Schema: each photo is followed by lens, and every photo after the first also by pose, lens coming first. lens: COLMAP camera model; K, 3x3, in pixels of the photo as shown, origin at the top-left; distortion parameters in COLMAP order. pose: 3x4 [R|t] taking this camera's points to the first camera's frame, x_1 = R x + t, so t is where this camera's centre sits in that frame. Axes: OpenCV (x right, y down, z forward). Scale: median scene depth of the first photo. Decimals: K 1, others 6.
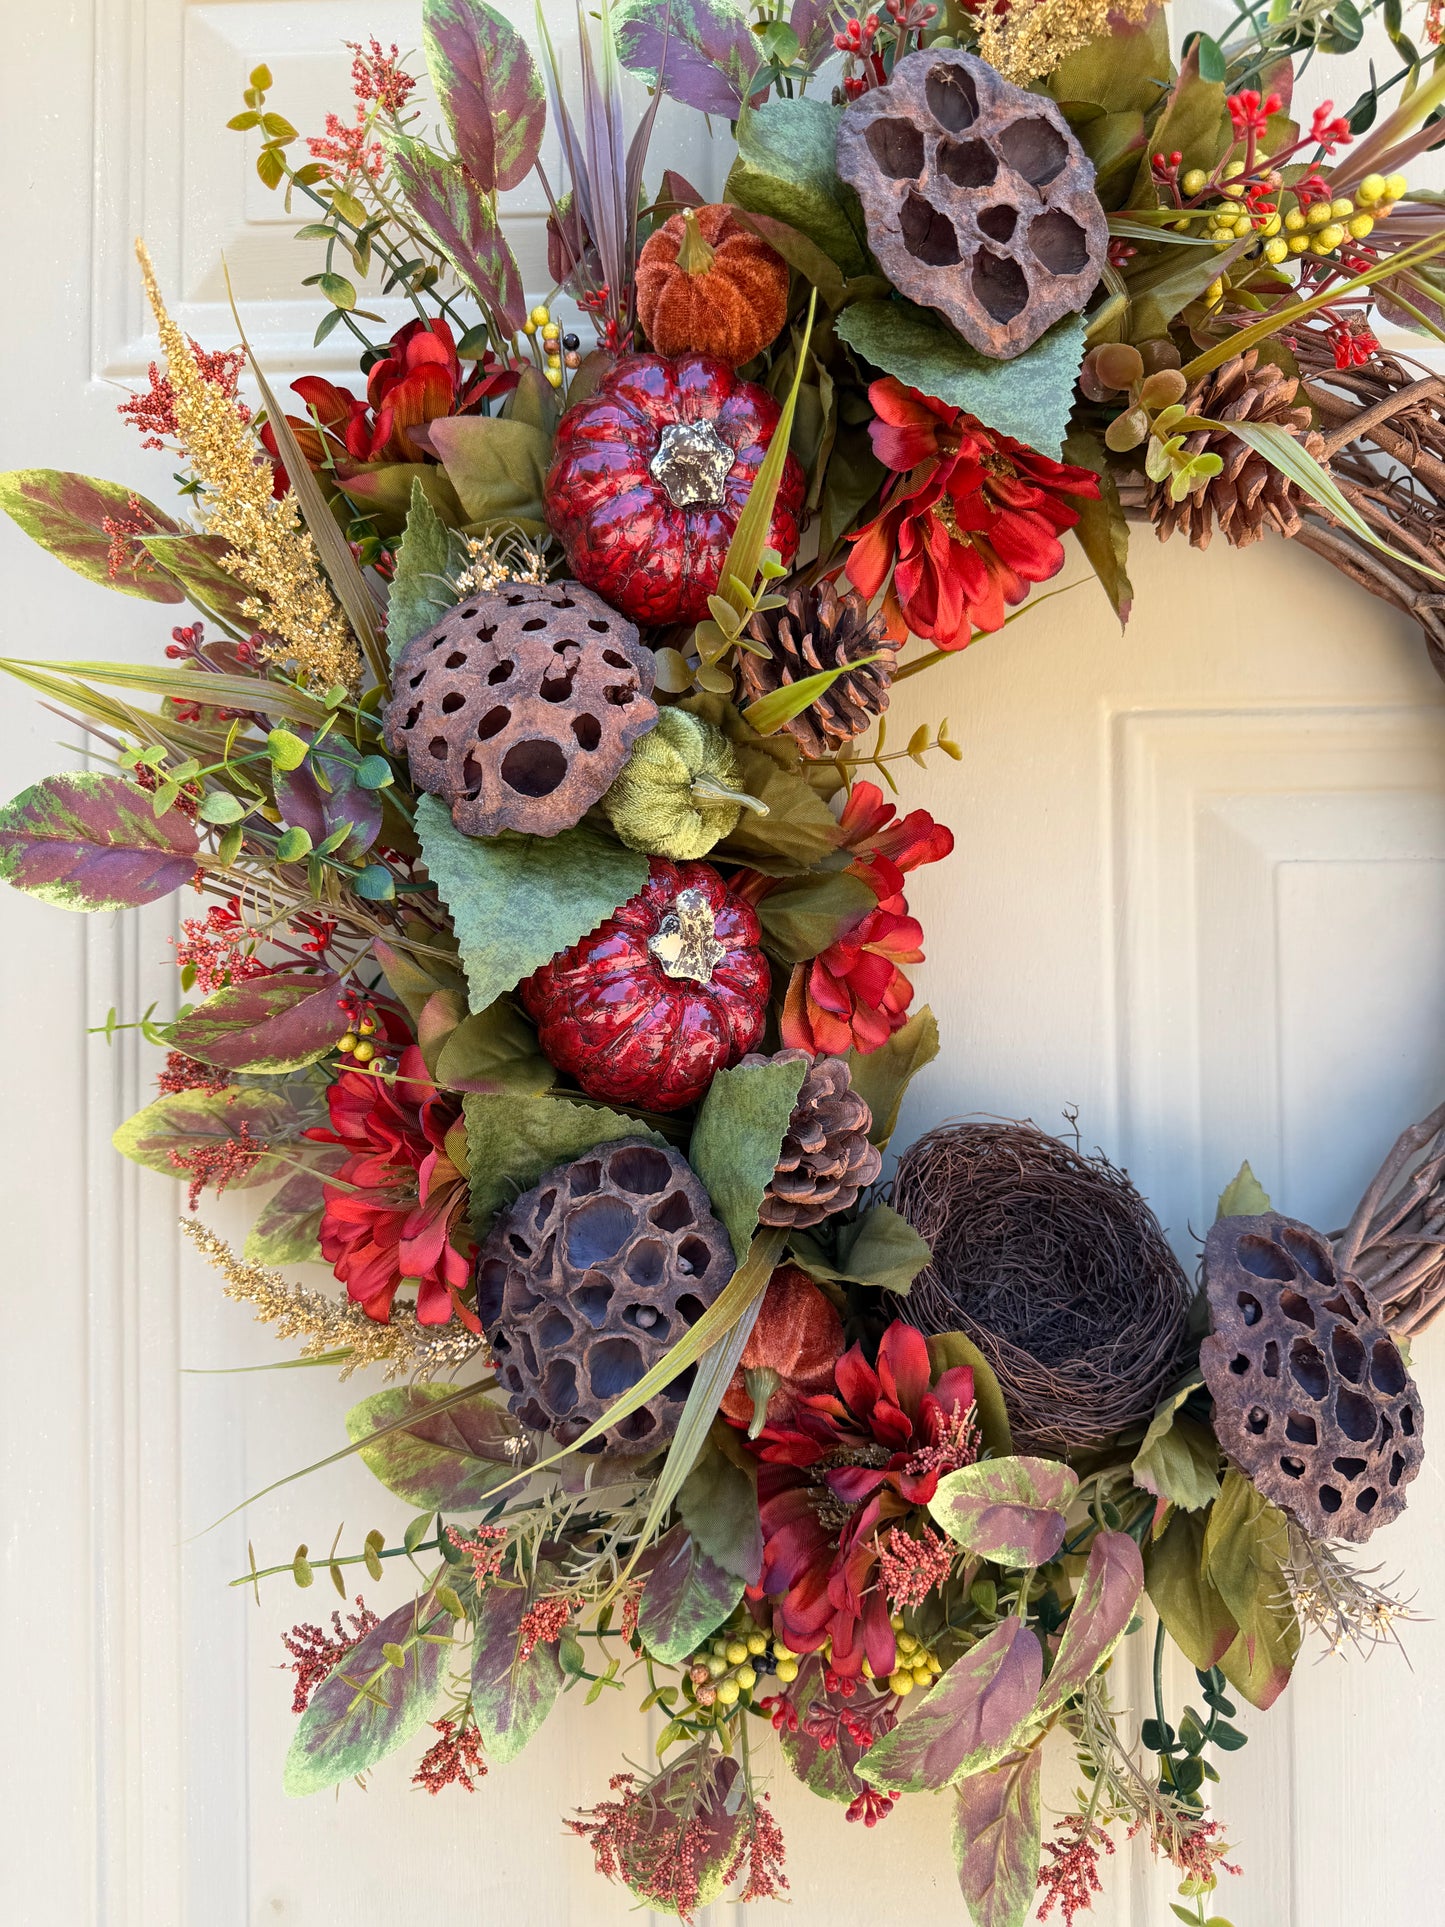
lens RADIAL K [[1396.1, 0, 721.2], [0, 1396.1, 967.2], [0, 0, 1]] dist [0.051341, -0.104978]
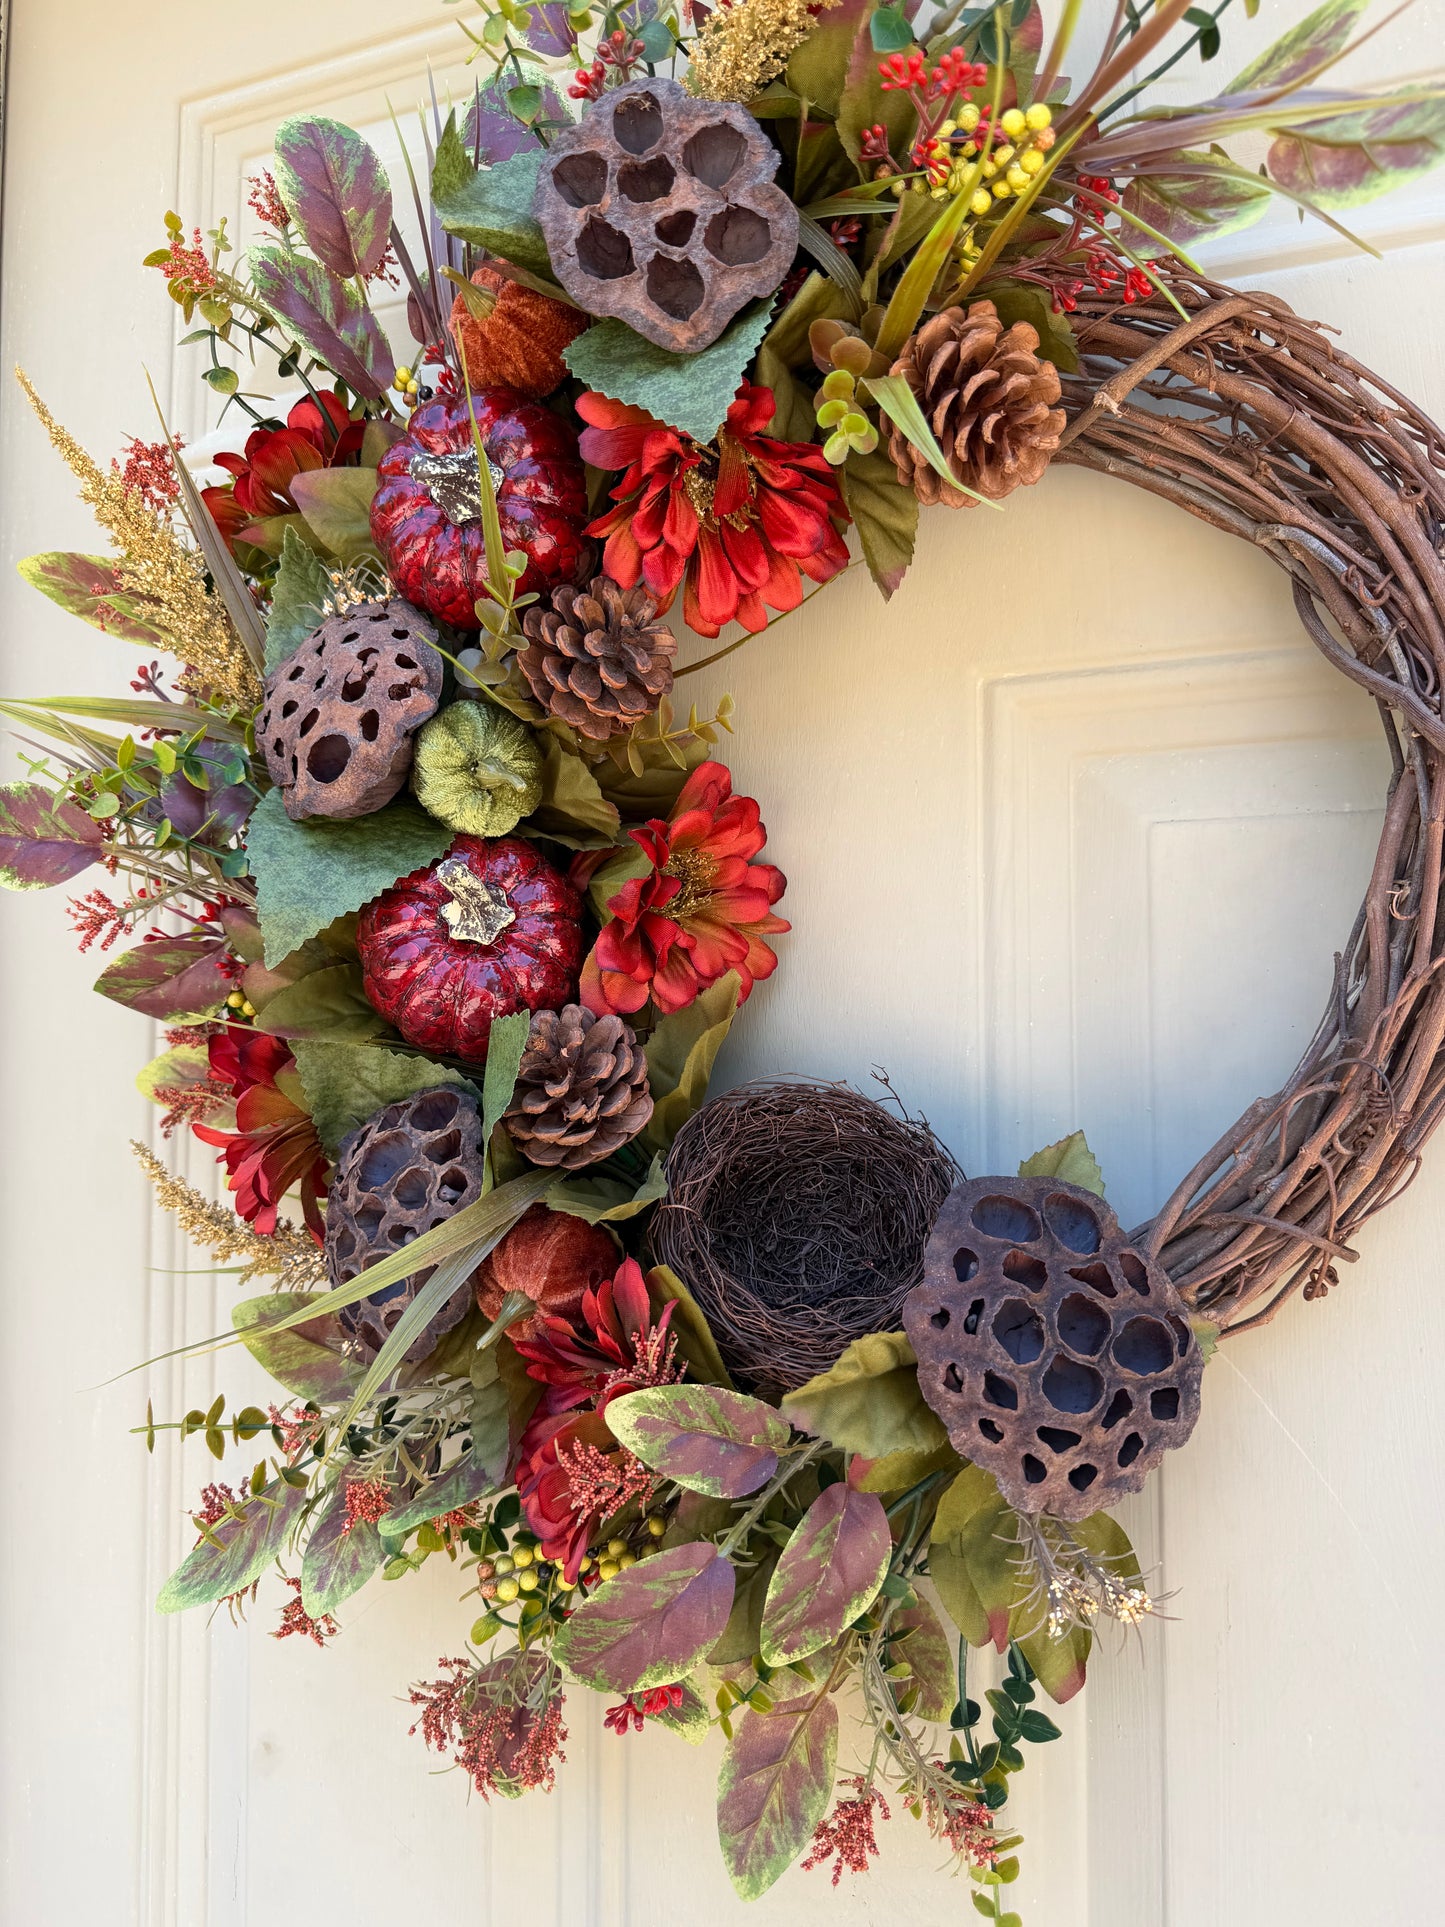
lens RADIAL K [[1374.6, 0, 728.7], [0, 1374.6, 961.1], [0, 0, 1]] dist [0.039304, -0.078563]
pose [[0.943259, -0.008556, -0.331948, 0.541527], [-0.000131, 0.999658, -0.026140, 0.053997], [0.332059, 0.024701, 0.942935, 0.027939]]
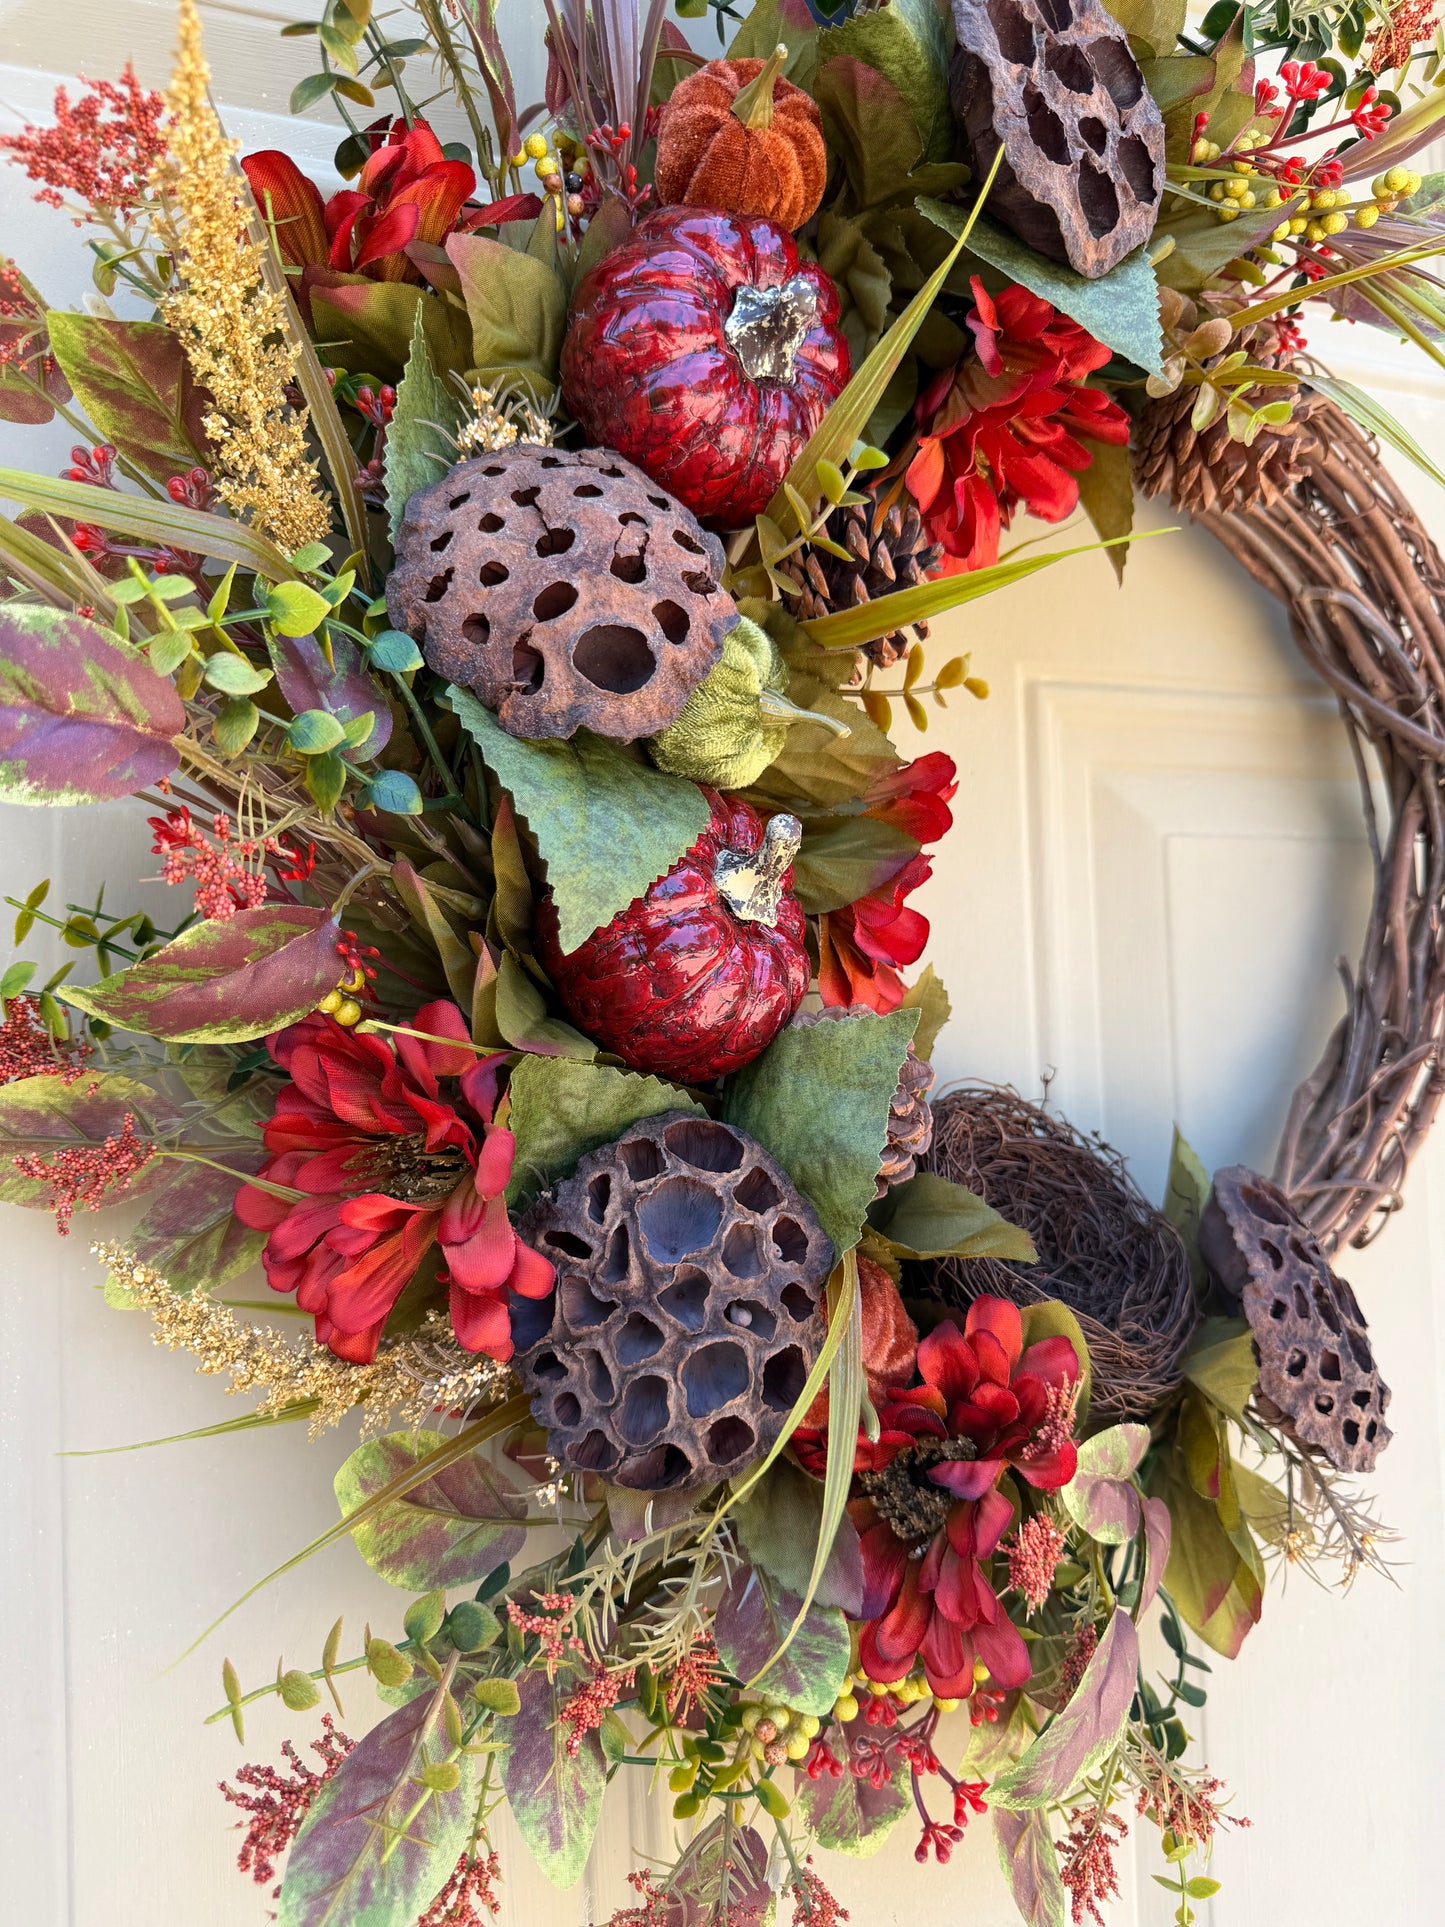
lens RADIAL K [[1400.8, 0, 726.9], [0, 1400.8, 966.1], [0, 0, 1]] dist [0.045406, -0.093761]
pose [[0.925223, 0.002226, 0.379417, -0.373052], [0.009055, 0.999568, -0.027945, 0.060501], [-0.379316, 0.029290, 0.924804, 0.204759]]
